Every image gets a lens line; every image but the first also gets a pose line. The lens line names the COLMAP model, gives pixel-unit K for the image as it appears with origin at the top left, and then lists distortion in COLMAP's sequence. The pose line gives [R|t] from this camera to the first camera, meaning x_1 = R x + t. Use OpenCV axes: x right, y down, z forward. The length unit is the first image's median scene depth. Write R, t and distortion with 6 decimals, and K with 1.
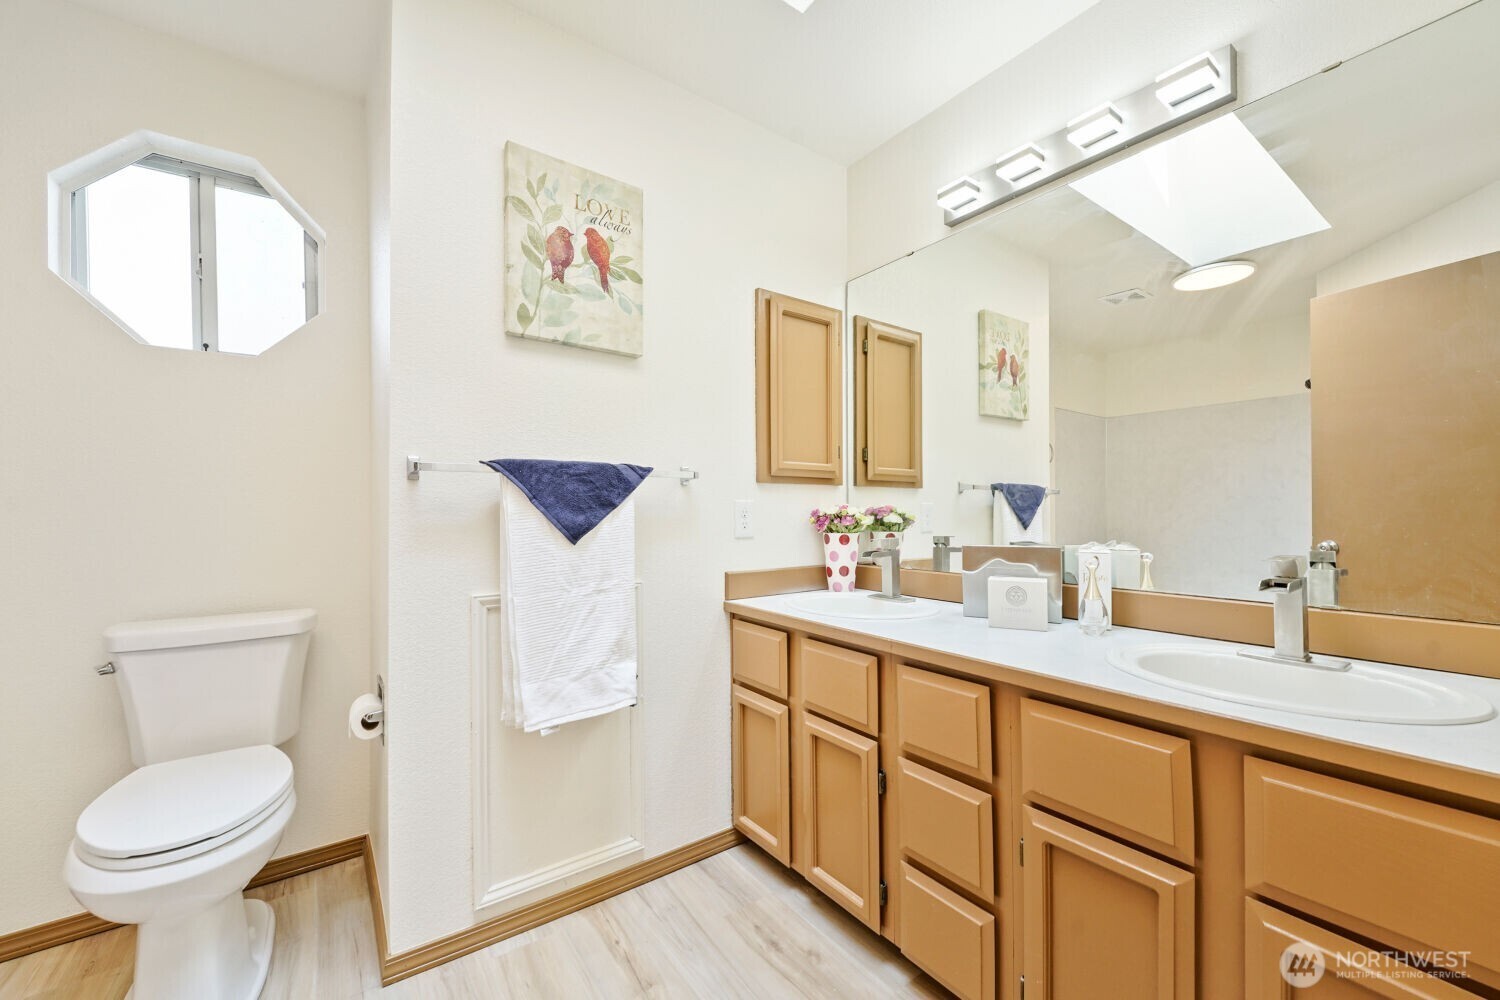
lens RADIAL K [[590.3, 0, 748.4], [0, 590.3, 528.6], [0, 0, 1]] dist [0.006197, -0.000119]
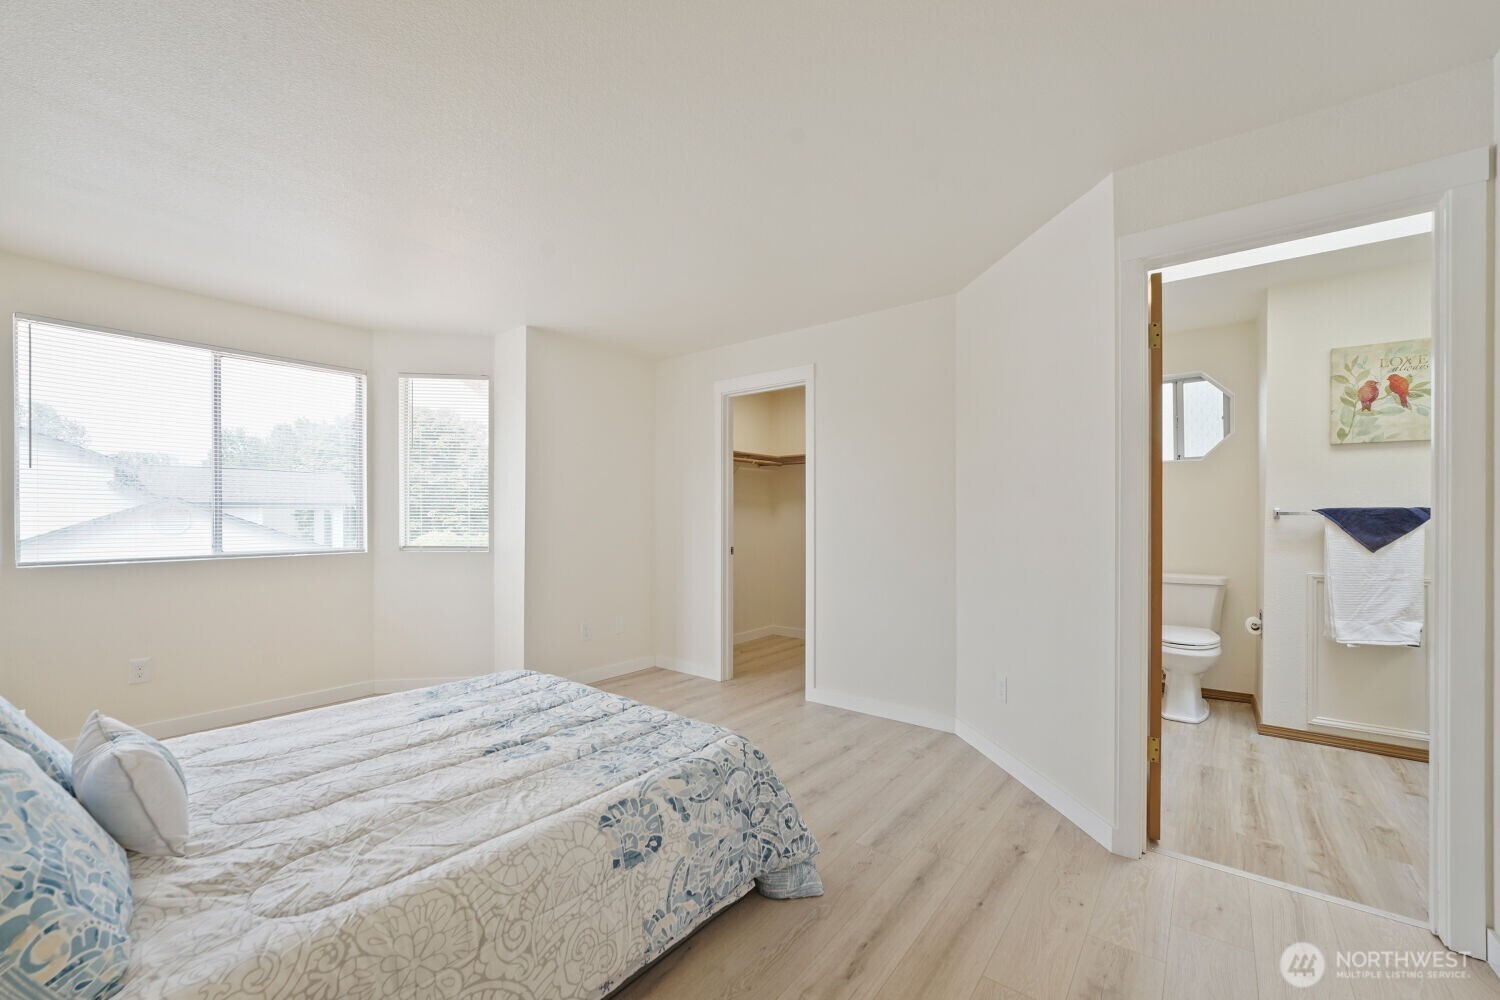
lens RADIAL K [[596.0, 0, 754.1], [0, 596.0, 510.0], [0, 0, 1]] dist [-0.016446, 0.003883]
pose [[0.288467, -0.004958, -0.957477, 0.898318], [-0.018650, 0.999768, -0.010796, -0.050030], [0.957308, 0.020971, 0.288308, -1.381220]]
